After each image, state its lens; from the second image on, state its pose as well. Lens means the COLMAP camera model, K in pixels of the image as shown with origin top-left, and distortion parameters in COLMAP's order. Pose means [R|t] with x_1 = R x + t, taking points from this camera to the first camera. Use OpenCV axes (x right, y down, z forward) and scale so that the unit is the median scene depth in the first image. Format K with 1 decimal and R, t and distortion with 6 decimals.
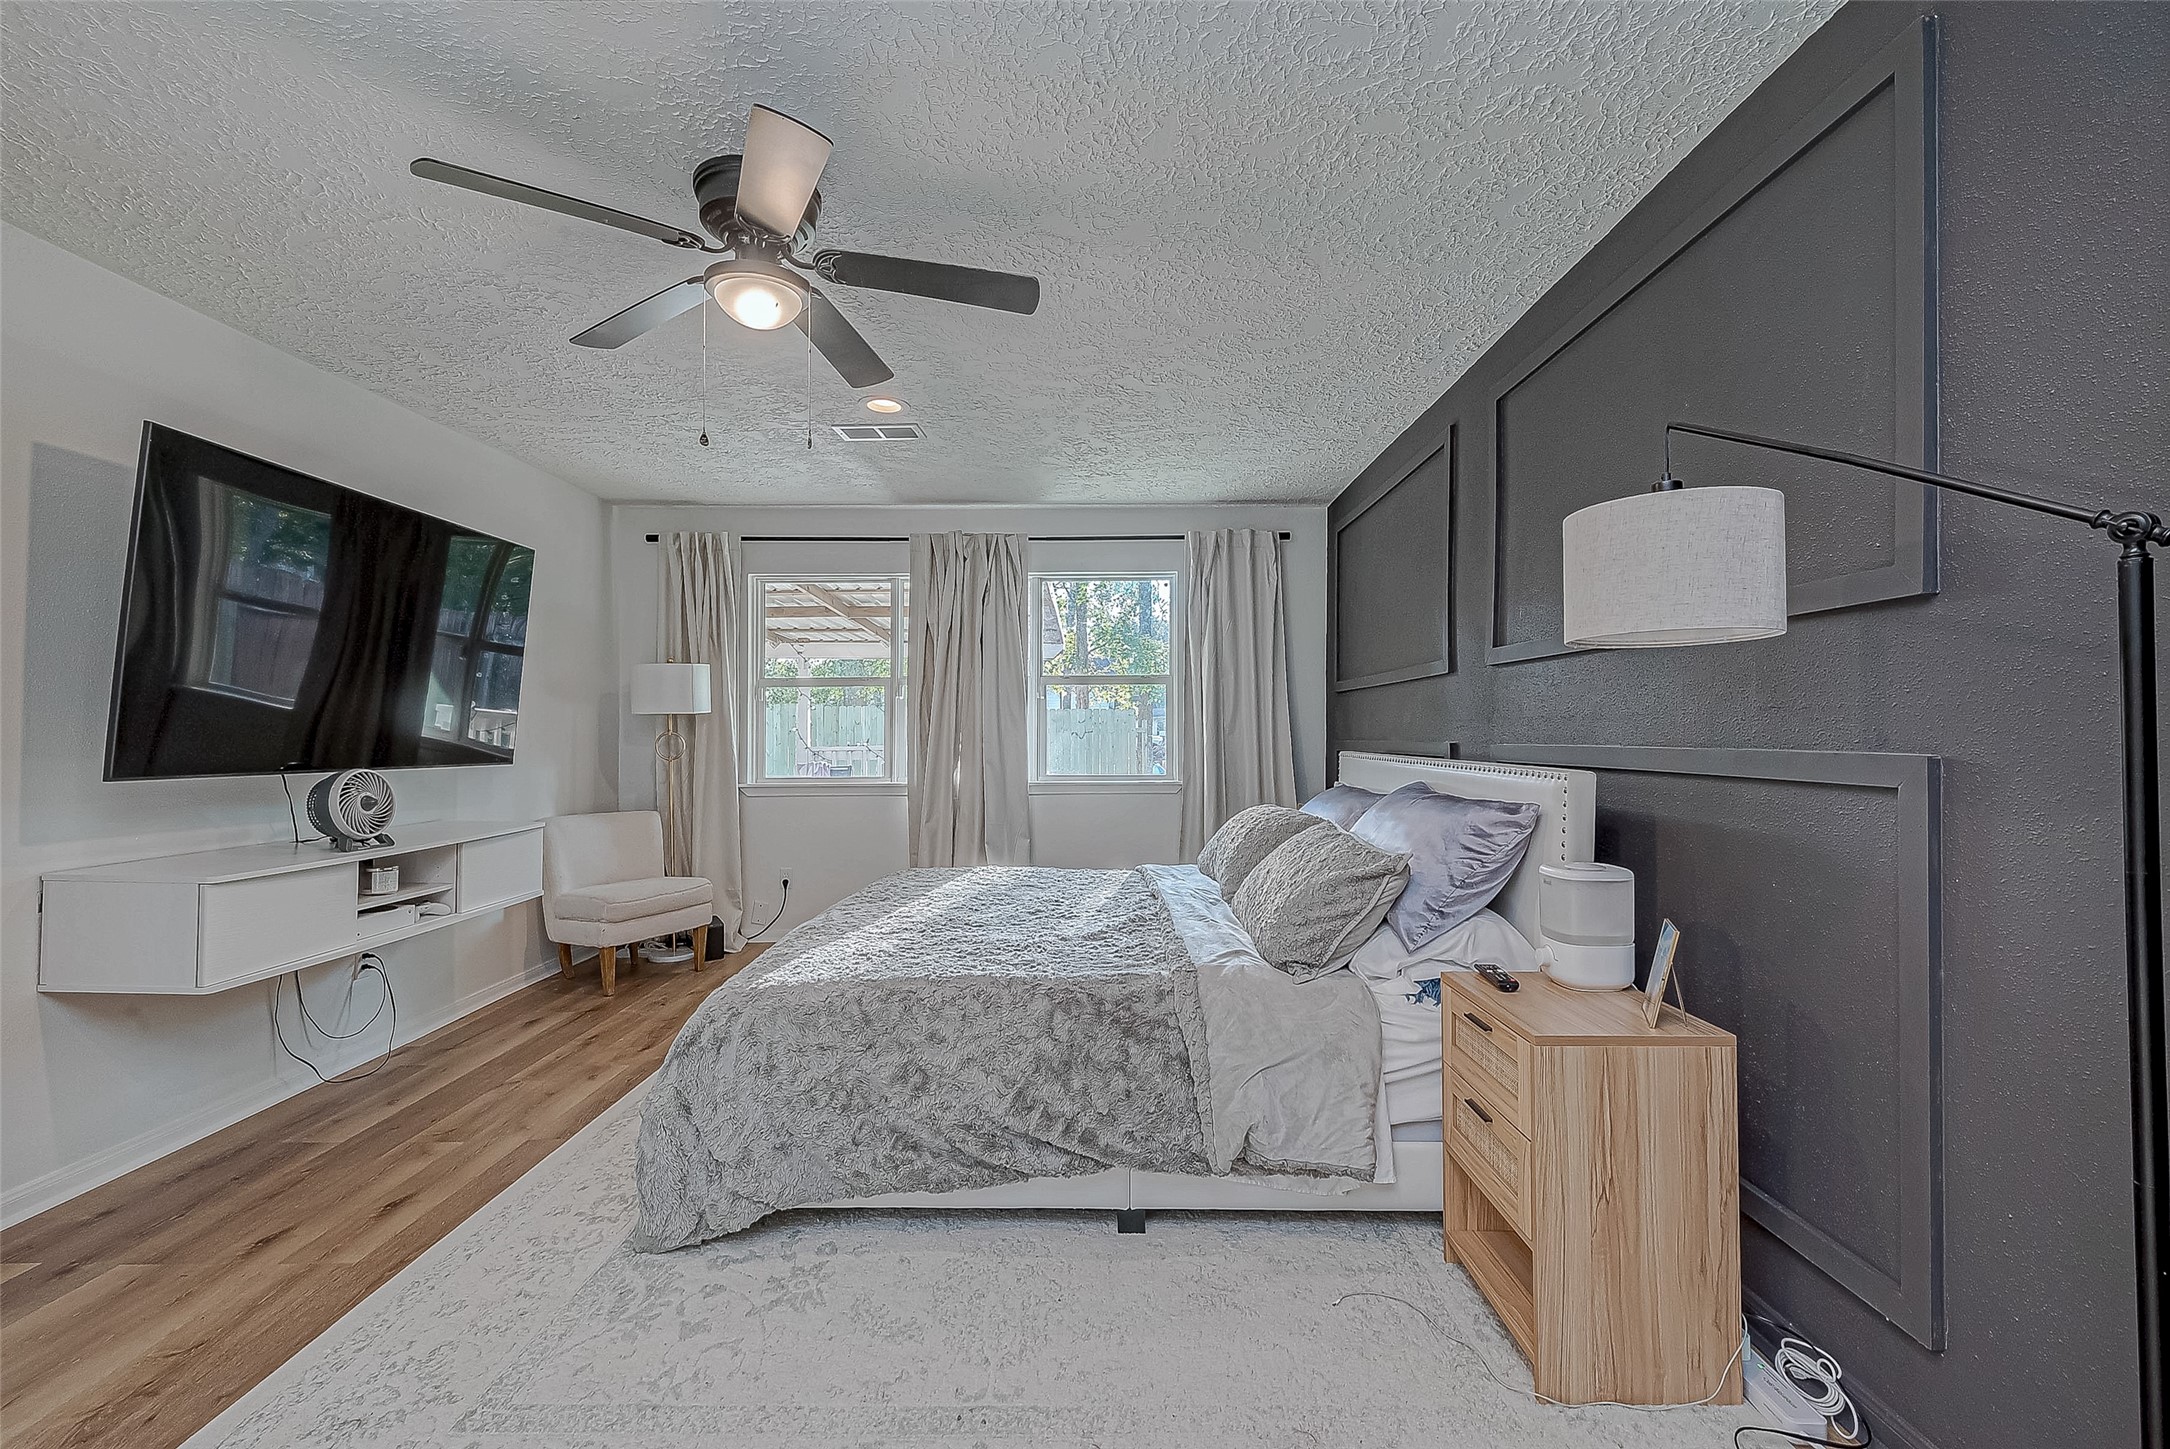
lens RADIAL K [[936.3, 0, 1085.0], [0, 936.3, 724.5], [0, 0, 1]] dist [0.014152, -0.000093]
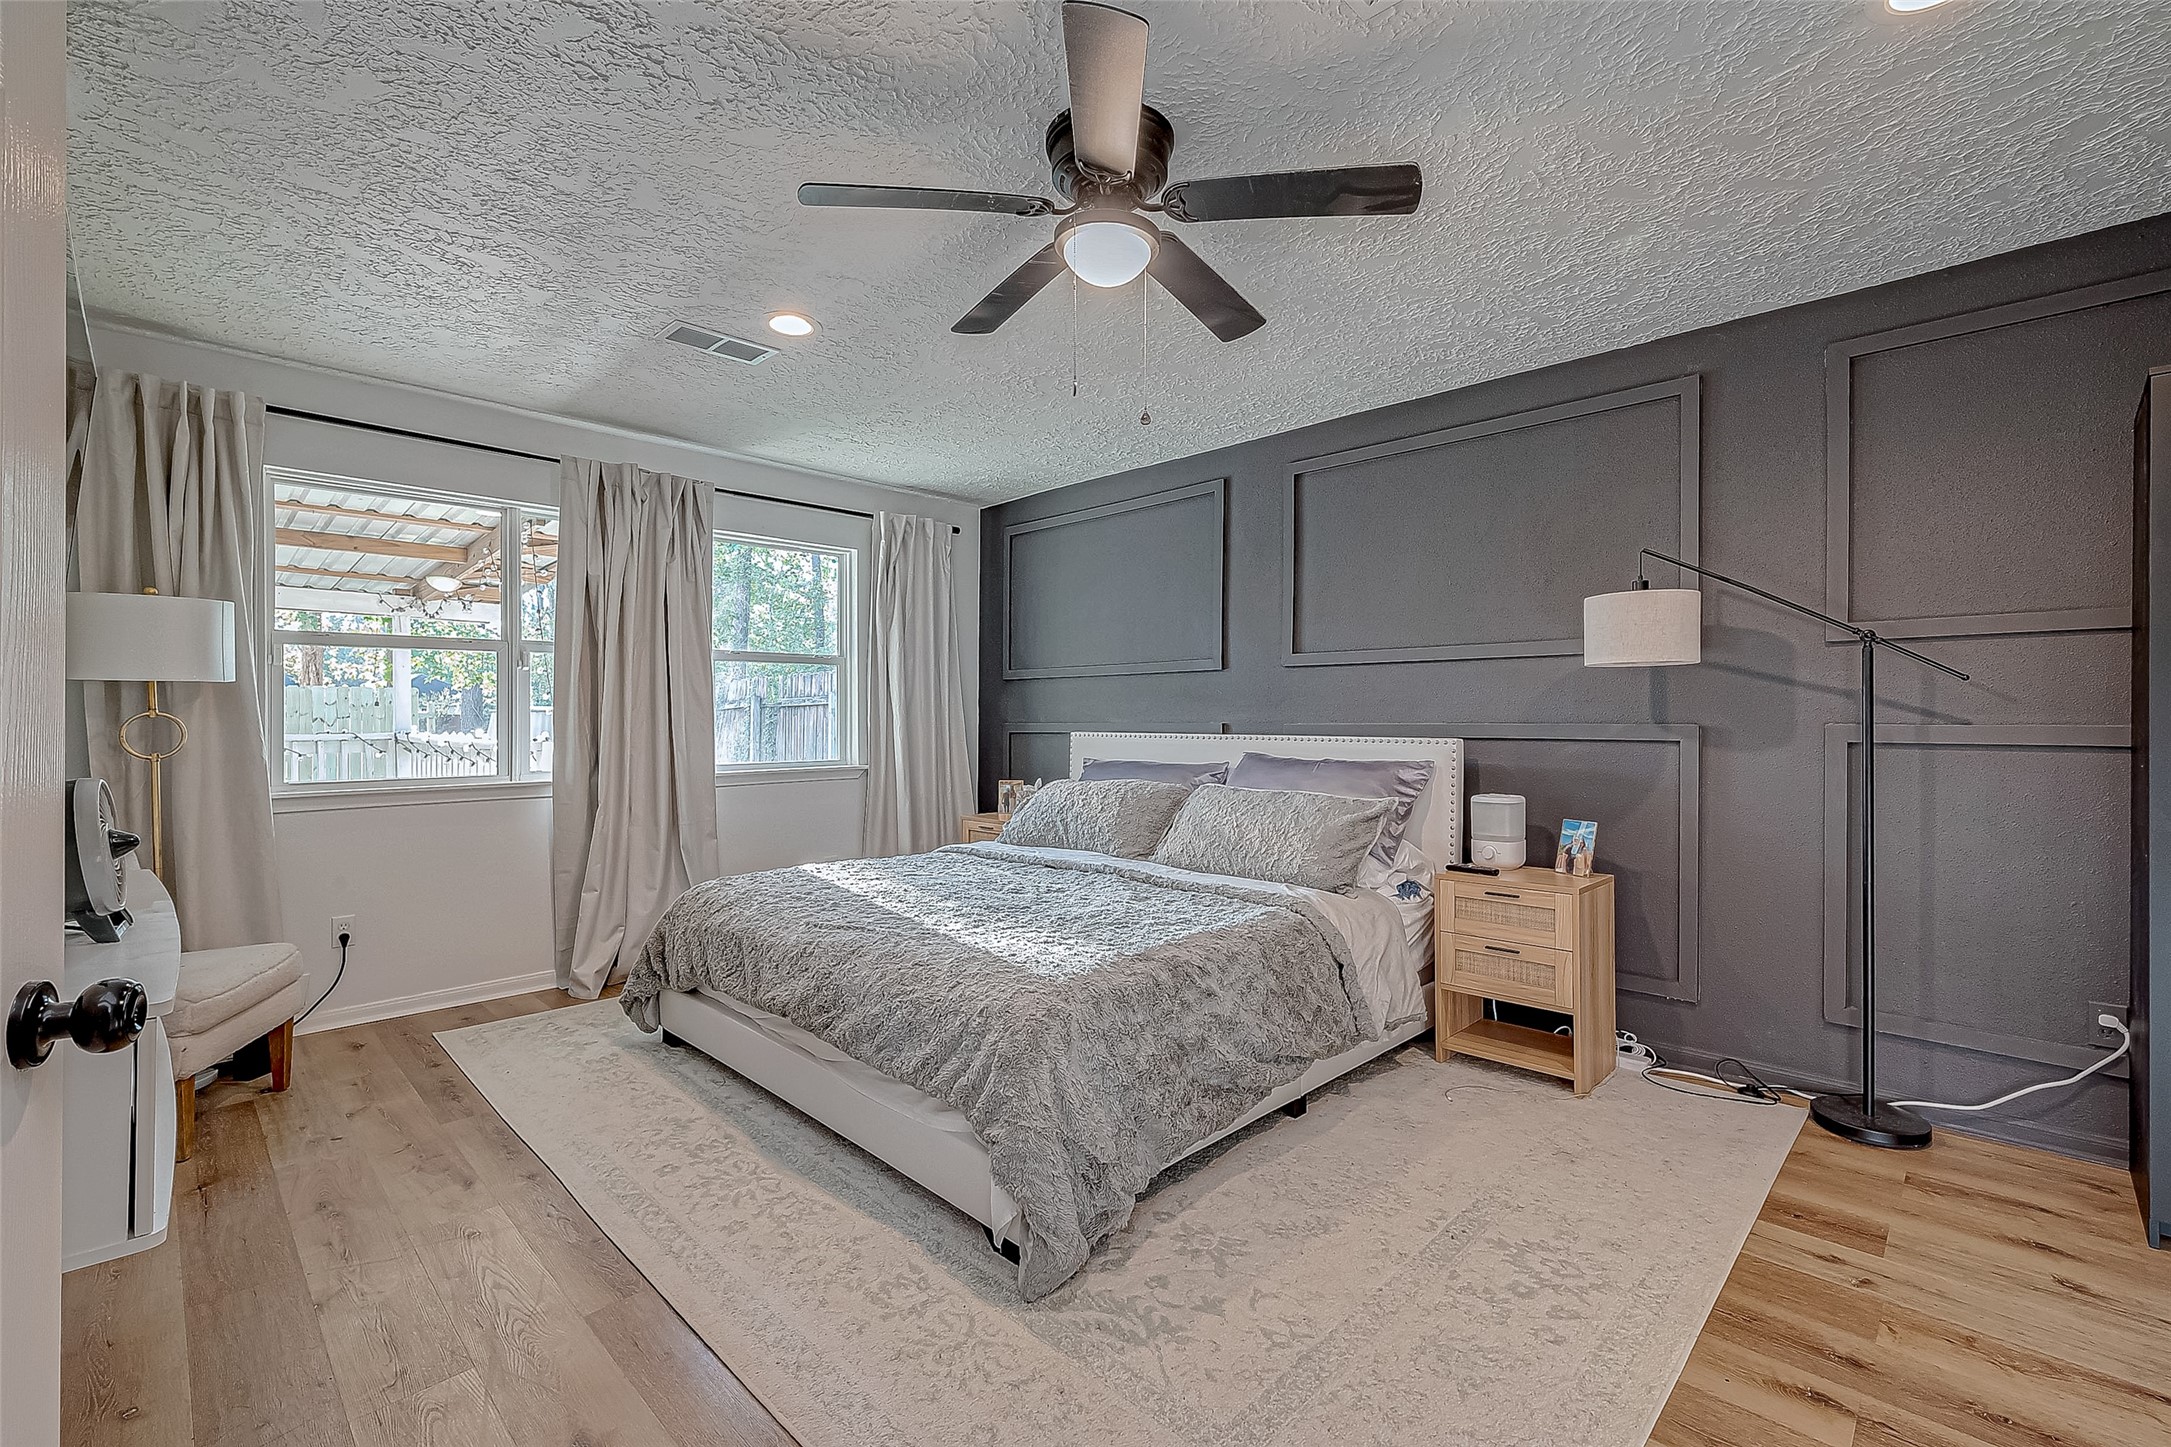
lens RADIAL K [[933.8, 0, 1097.3], [0, 933.8, 725.0], [0, 0, 1]] dist [-0.000773, -0.000032]
pose [[0.686124, -0.004304, 0.727472, -0.569121], [-0.006531, 0.999906, 0.012075, 0.006394], [-0.727456, -0.013036, 0.686031, 0.198601]]
